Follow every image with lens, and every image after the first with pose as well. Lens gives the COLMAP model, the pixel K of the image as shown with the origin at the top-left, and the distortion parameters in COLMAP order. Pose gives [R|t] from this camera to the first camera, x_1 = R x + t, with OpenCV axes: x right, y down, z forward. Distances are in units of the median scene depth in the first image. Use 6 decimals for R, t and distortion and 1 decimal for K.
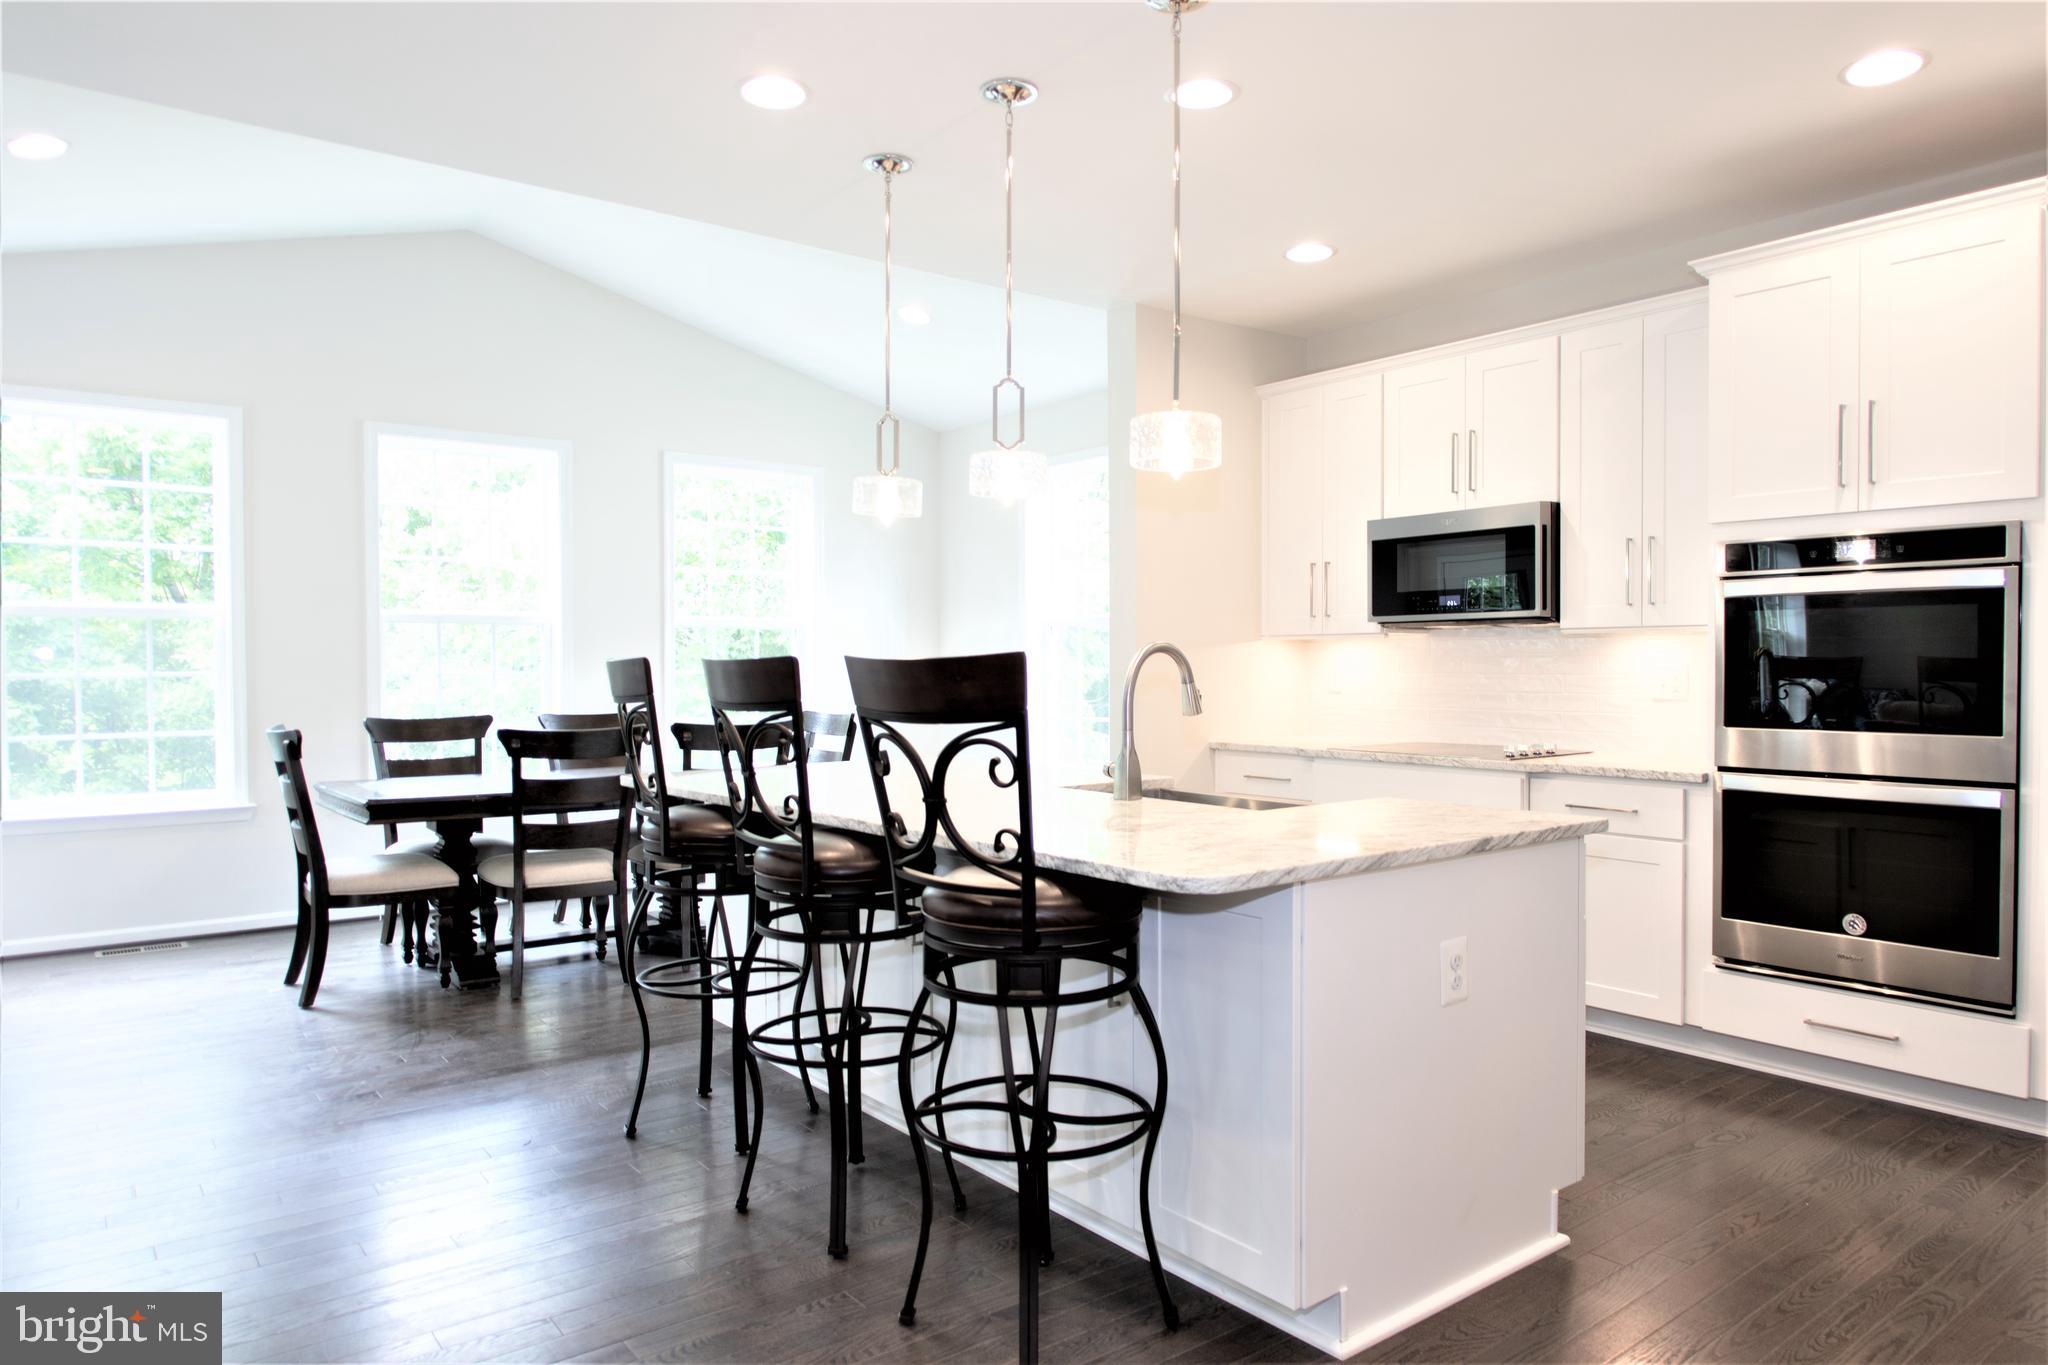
lens RADIAL K [[1310.2, 0, 1063.8], [0, 1310.2, 687.1], [0, 0, 1]] dist [-0.000989, -0.000308]
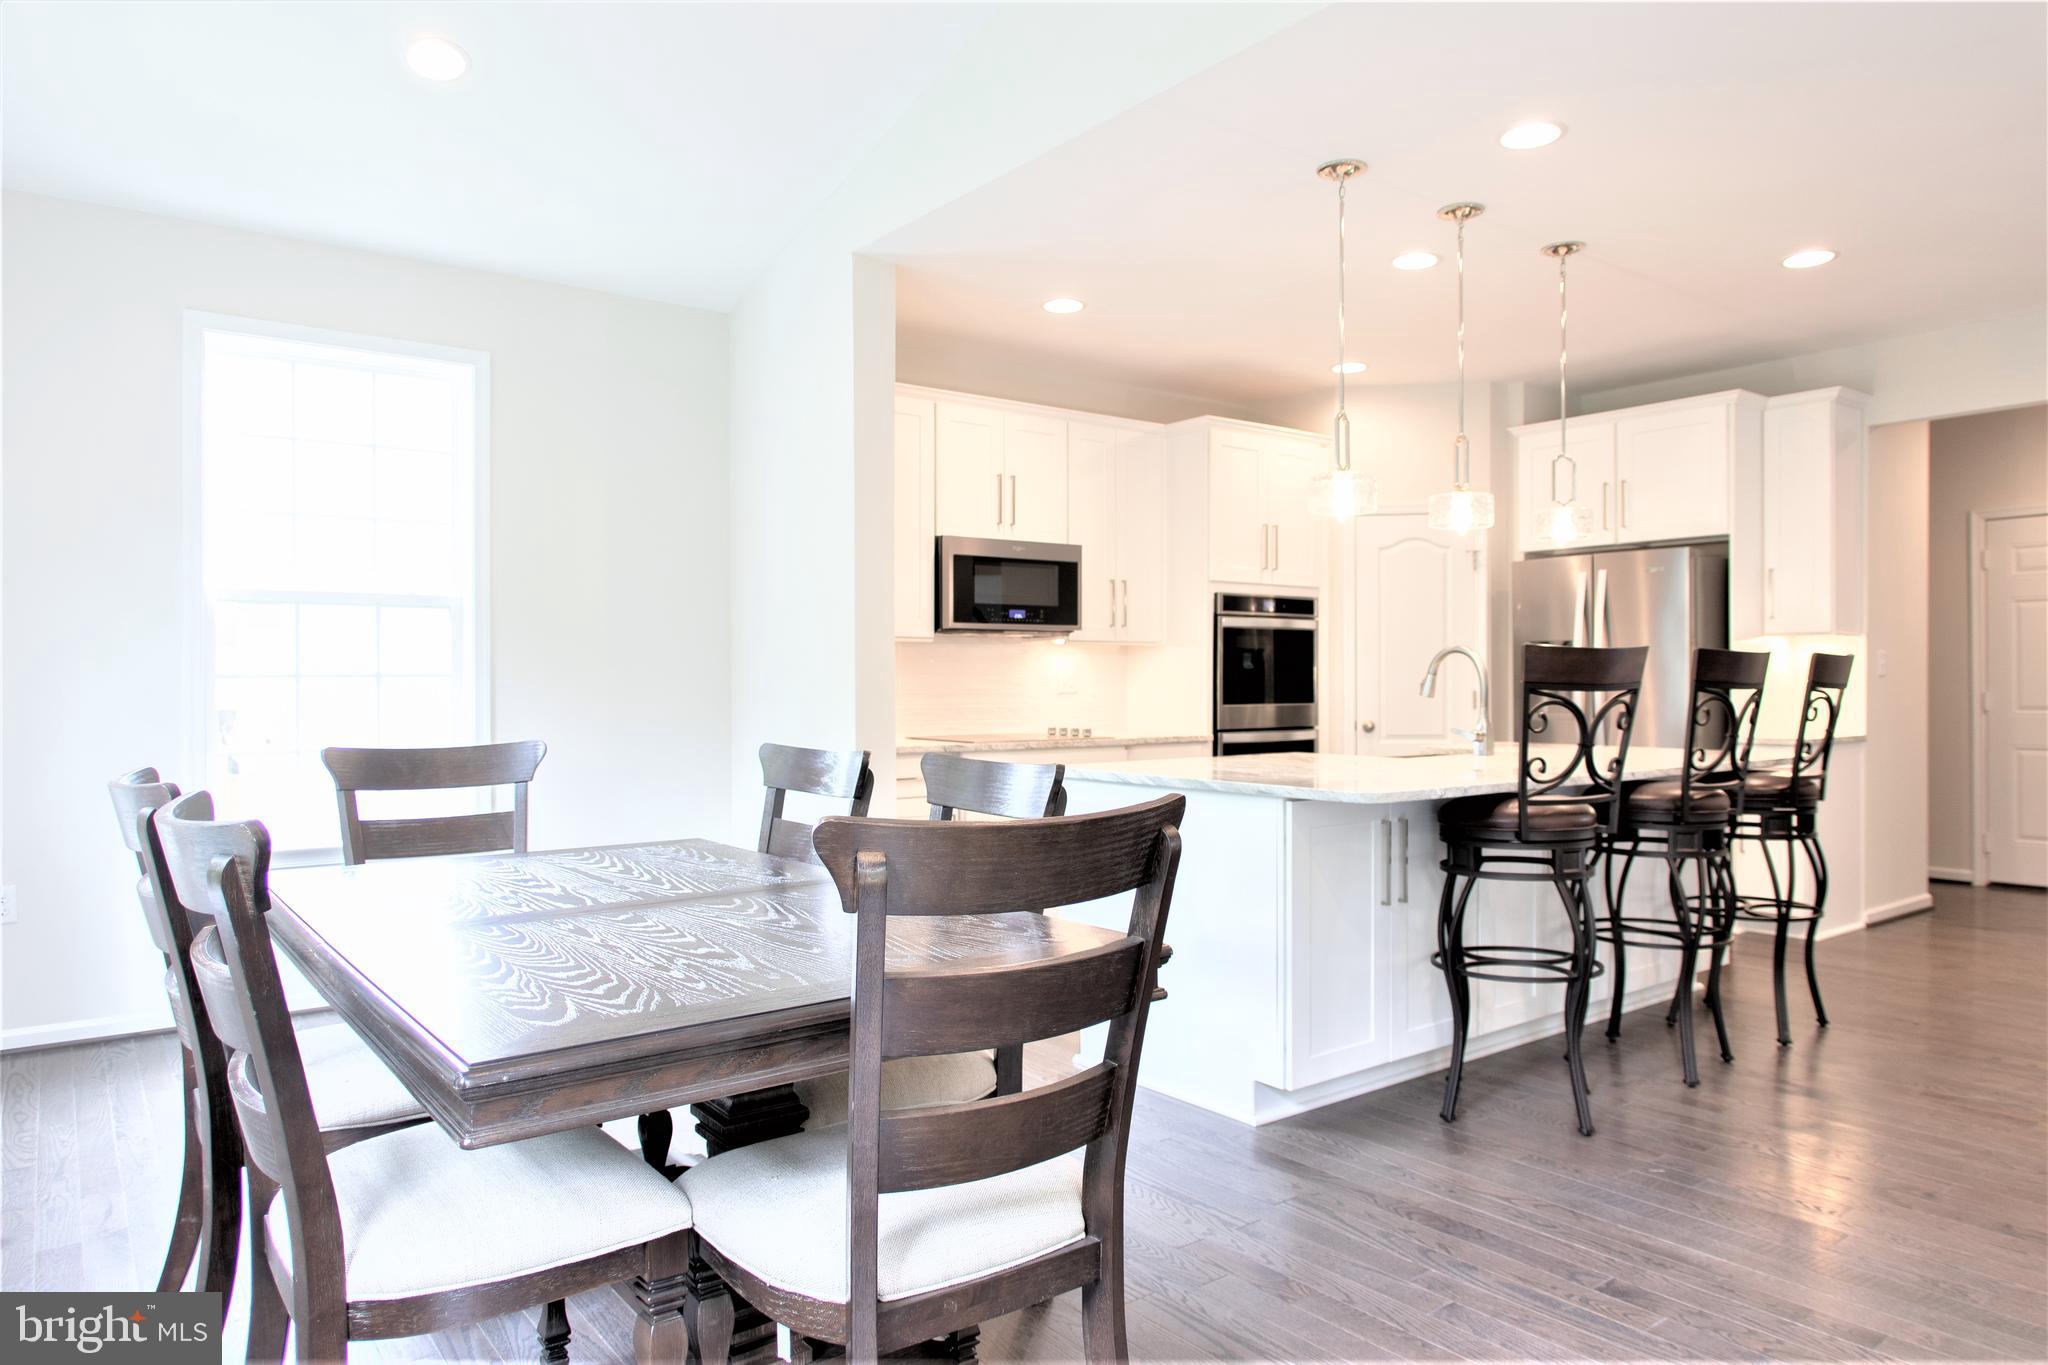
lens RADIAL K [[1310.2, 0, 1063.8], [0, 1310.2, 687.1], [0, 0, 1]] dist [-0.000989, -0.000308]
pose [[0.009638, 0.005928, 0.999936, -1.201423], [0.025391, 0.999659, -0.006171, 0.013184], [-0.999631, 0.025449, 0.009484, 1.251059]]
